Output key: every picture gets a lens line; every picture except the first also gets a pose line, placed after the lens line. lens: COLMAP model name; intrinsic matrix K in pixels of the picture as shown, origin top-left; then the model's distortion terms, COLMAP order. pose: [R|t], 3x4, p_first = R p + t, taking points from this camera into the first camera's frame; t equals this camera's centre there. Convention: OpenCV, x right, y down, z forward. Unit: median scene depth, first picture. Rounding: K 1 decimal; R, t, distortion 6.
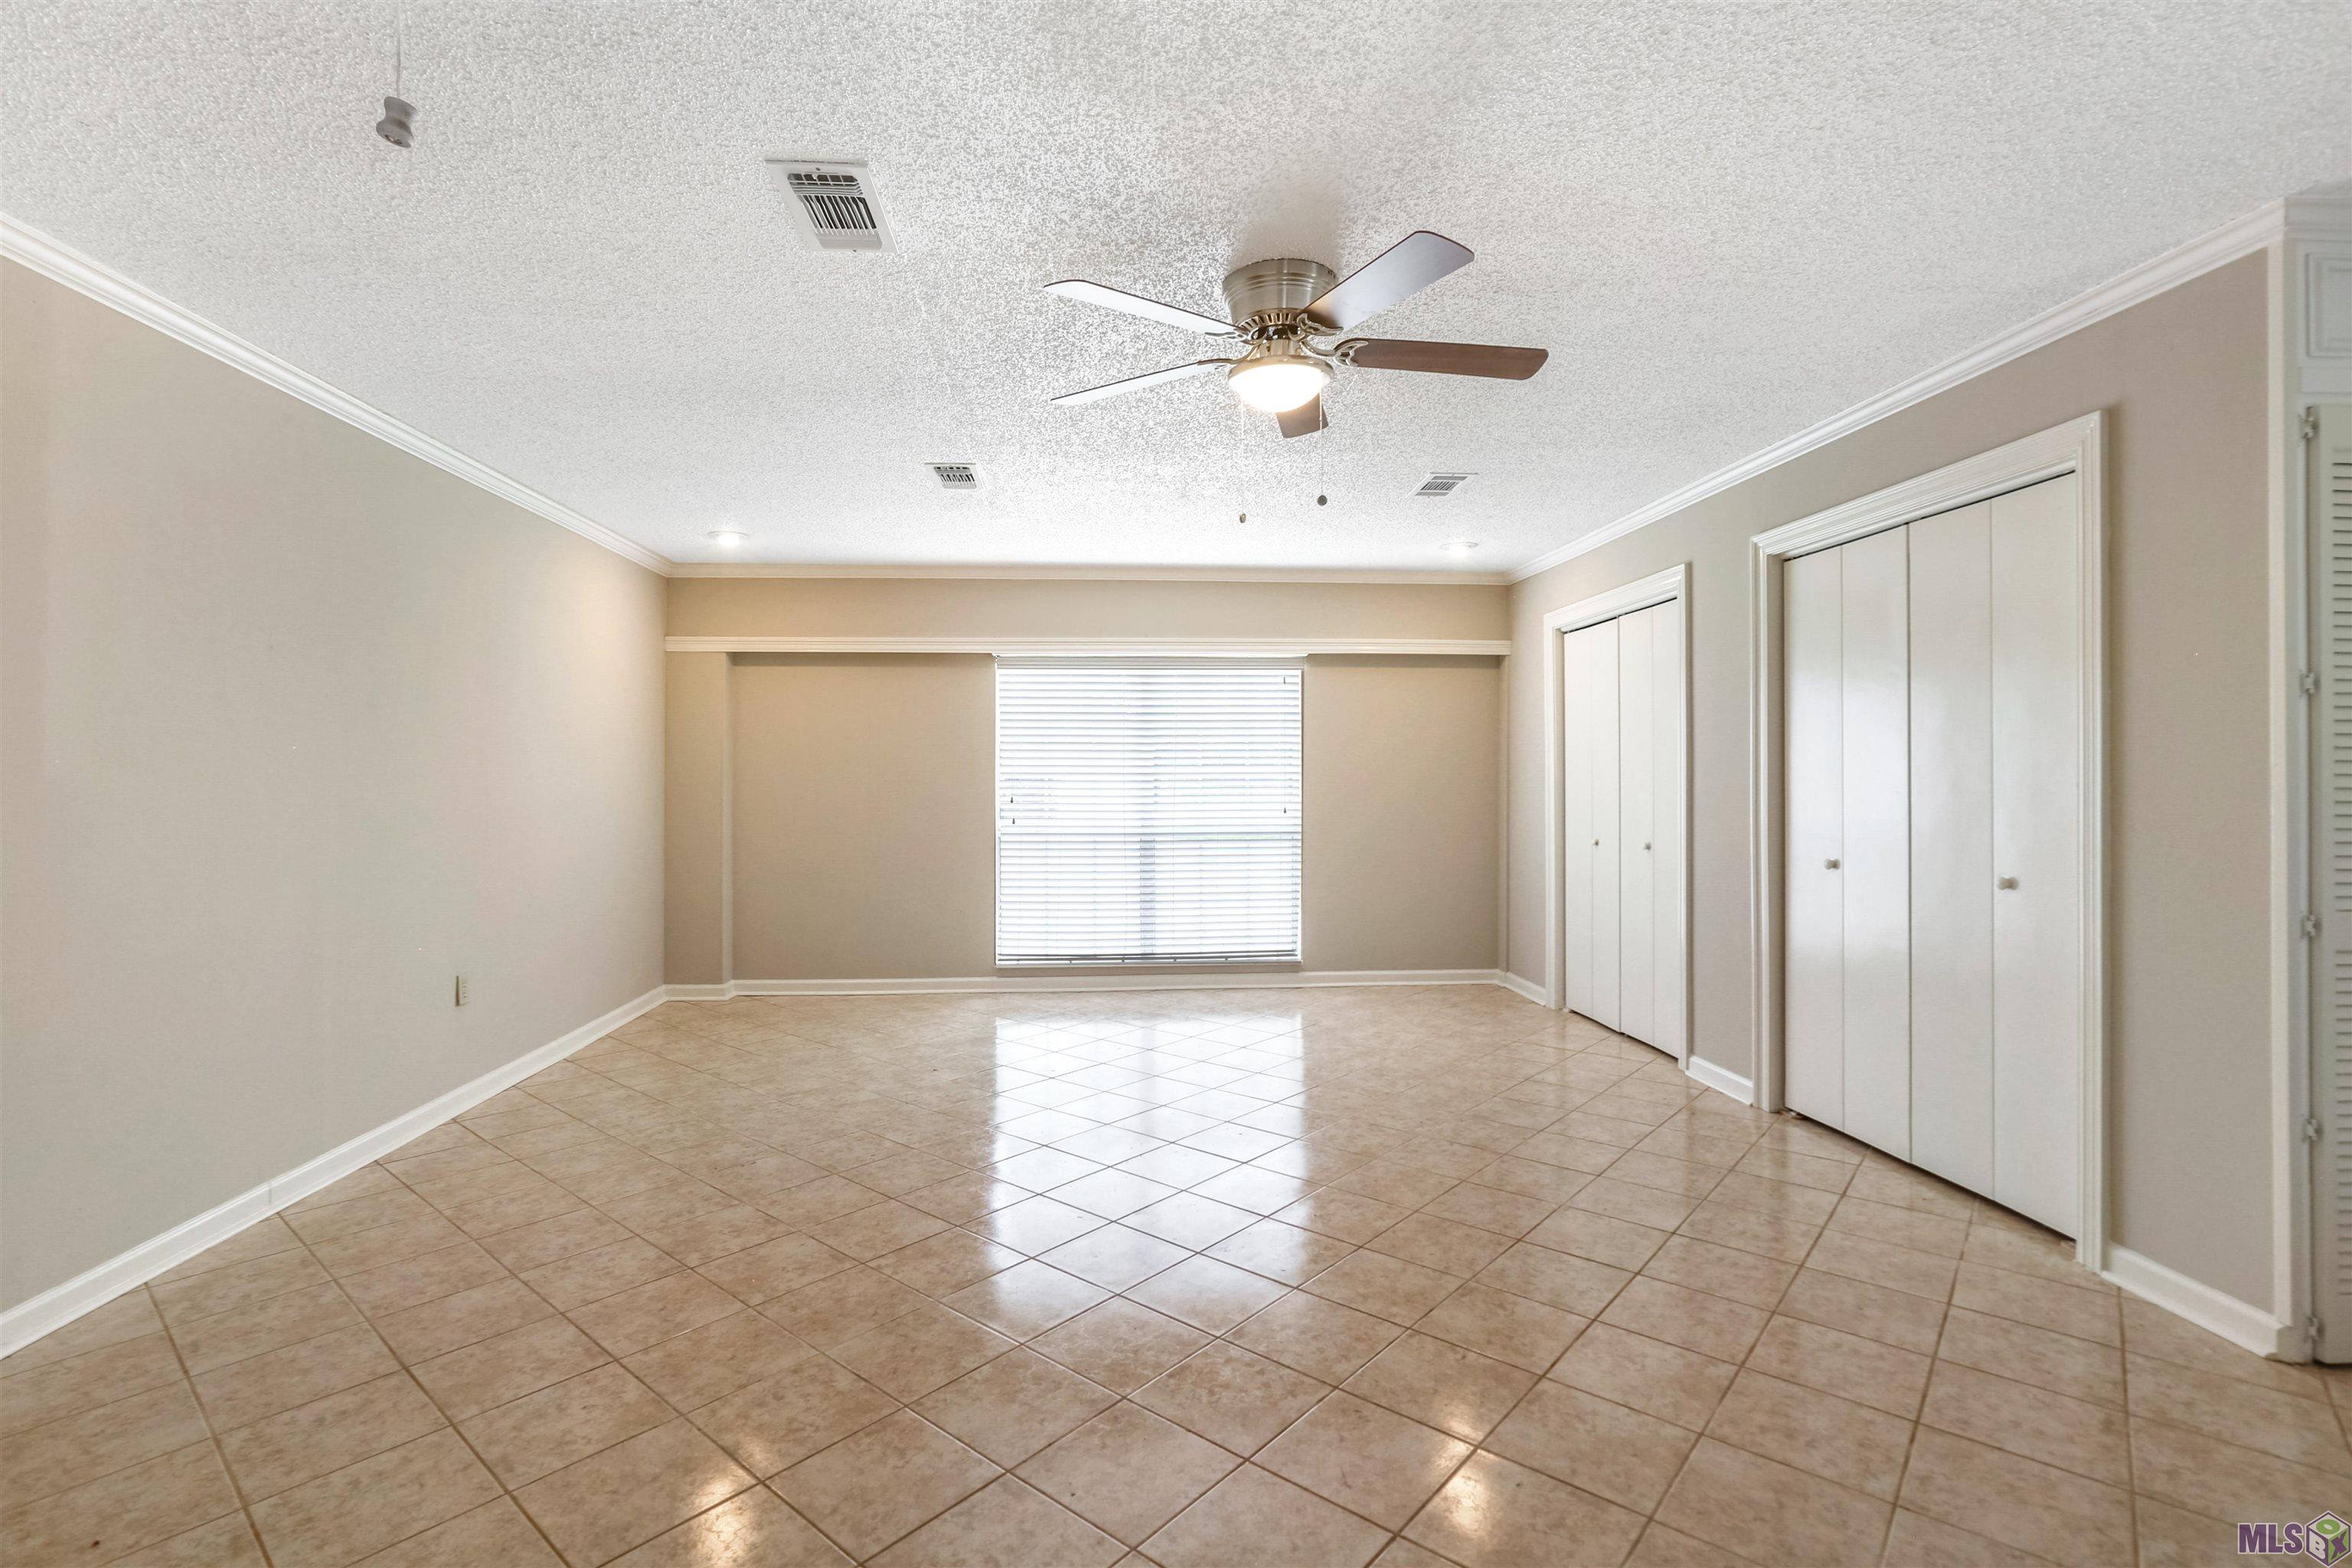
lens RADIAL K [[1099.5, 0, 1176.0], [0, 1099.5, 784.0], [0, 0, 1]] dist [0.001053, 0.000534]
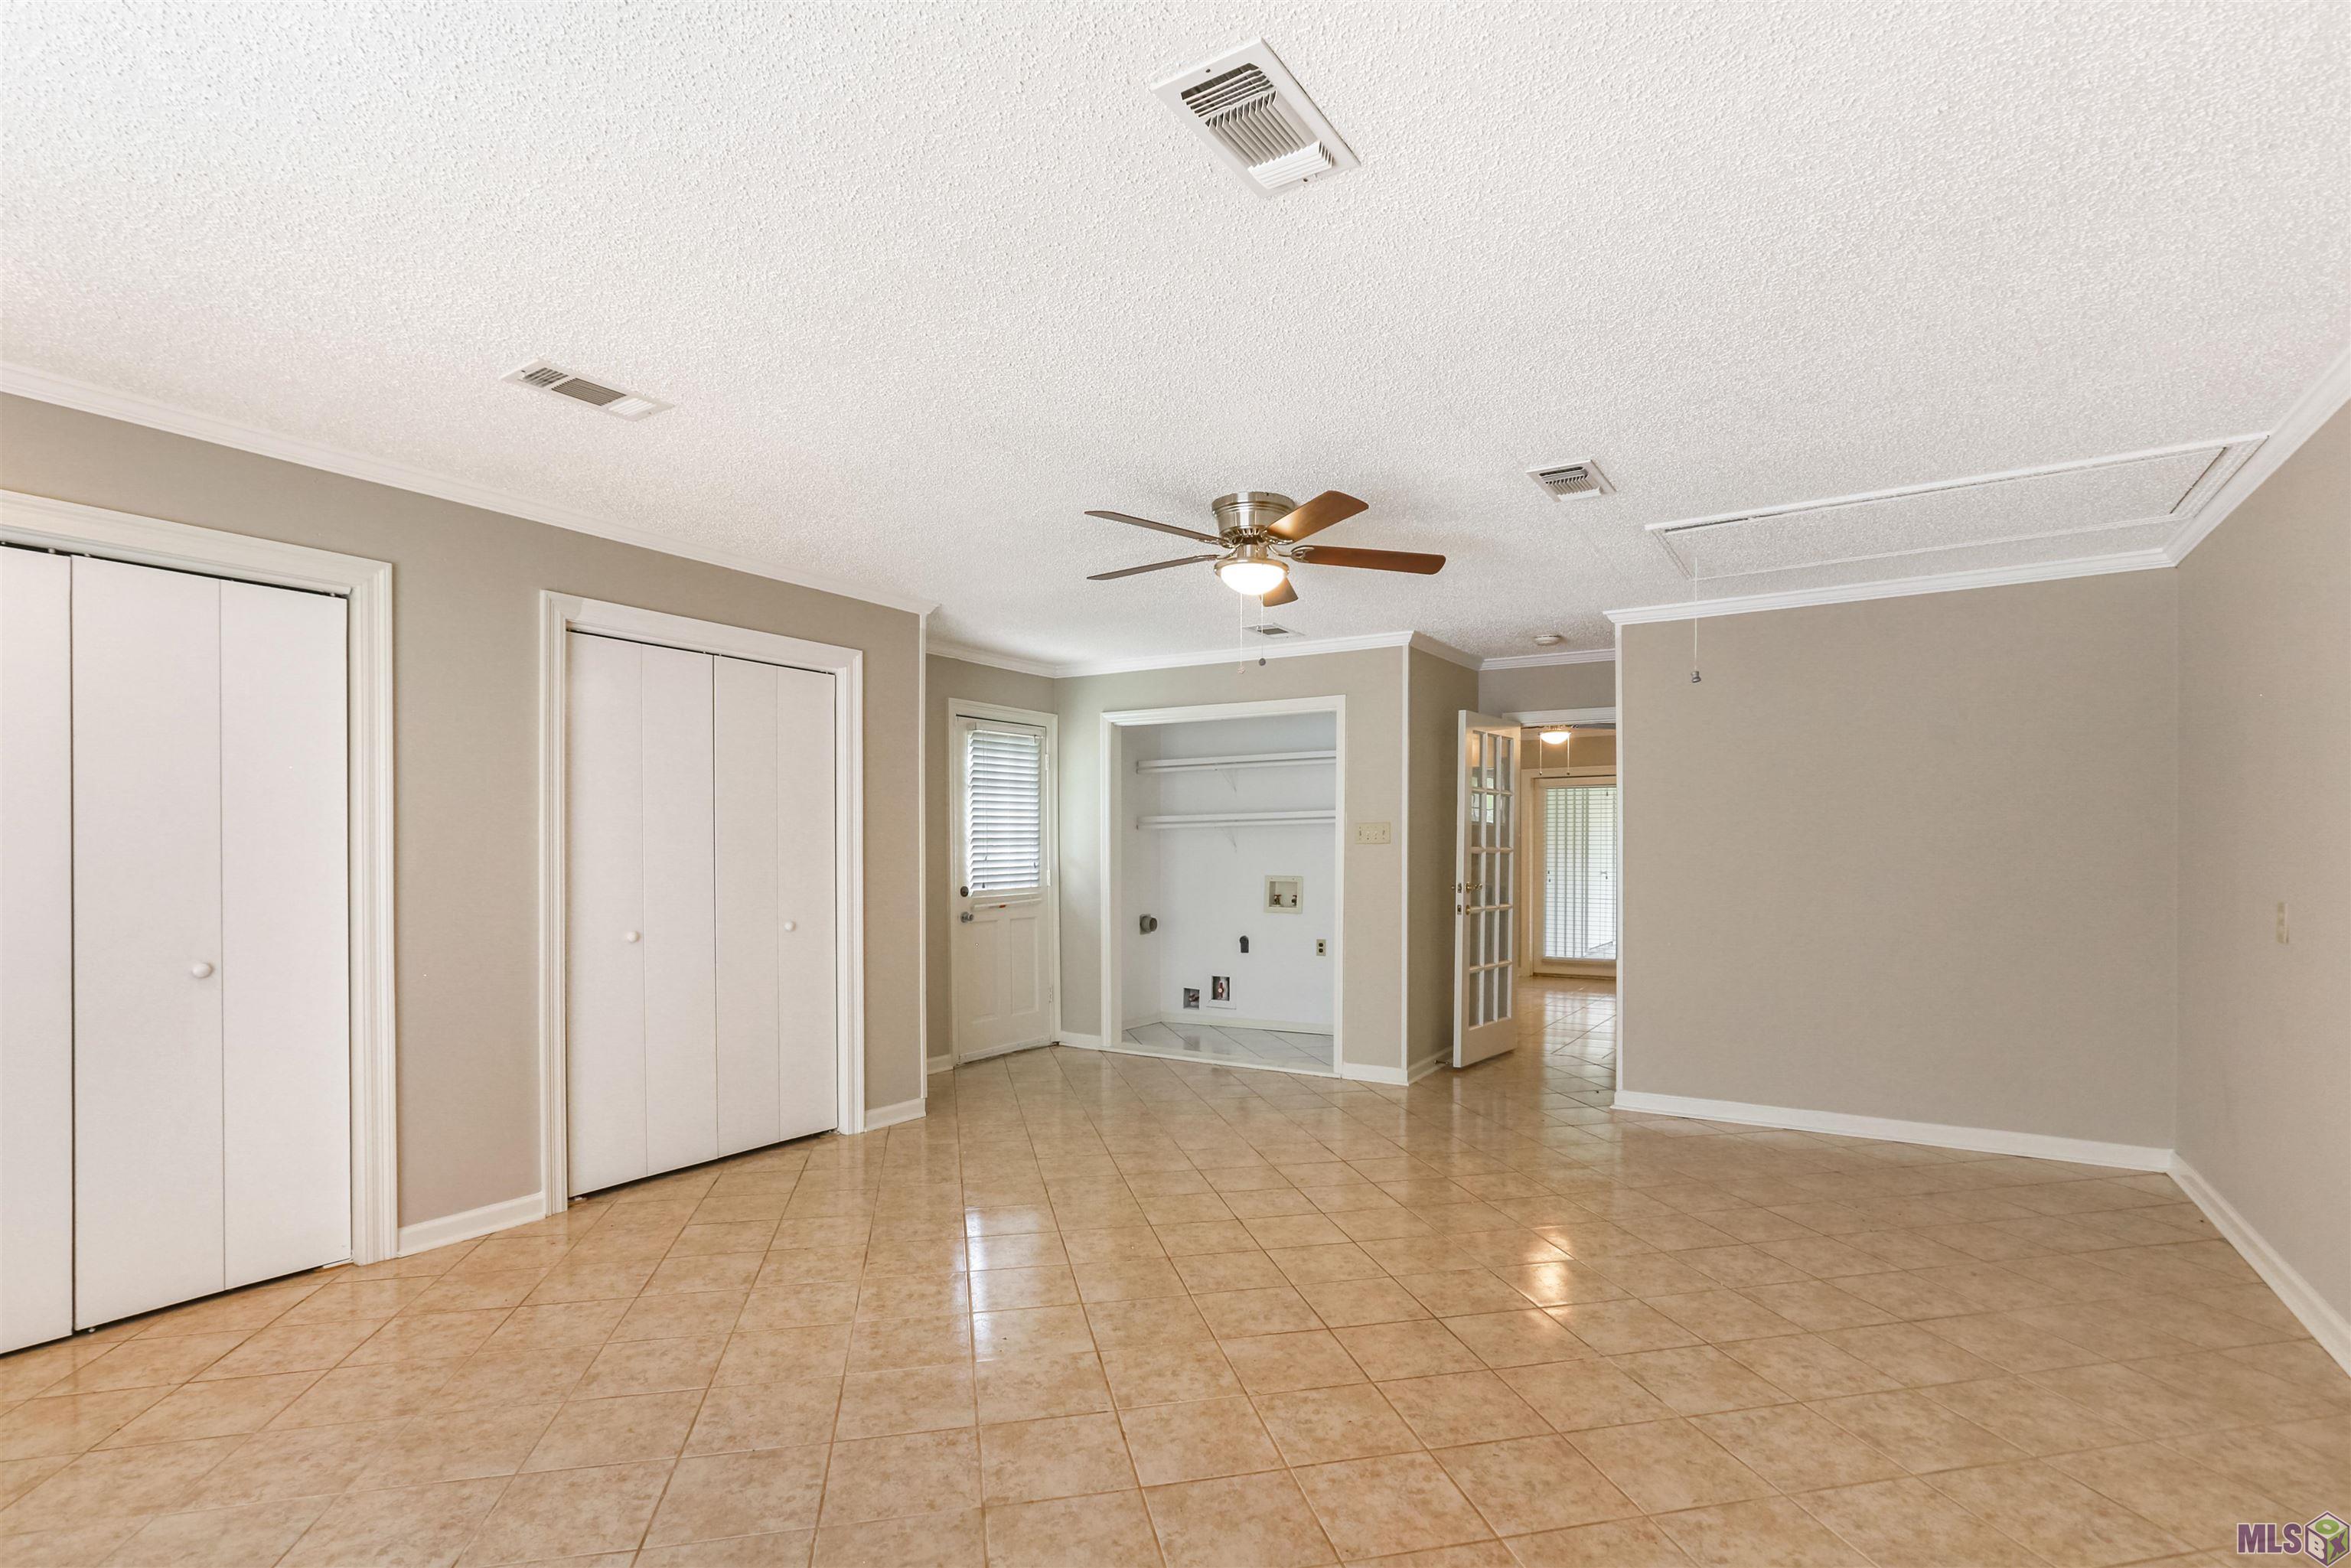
lens RADIAL K [[1101.4, 0, 1177.9], [0, 1101.4, 866.9], [0, 0, 1]] dist [0.000440, 0.000141]
pose [[-0.792471, -0.004038, 0.609896, -0.632234], [0.002692, 0.999945, 0.010118, -0.008424], [-0.609904, 0.009661, -0.792417, 1.975314]]
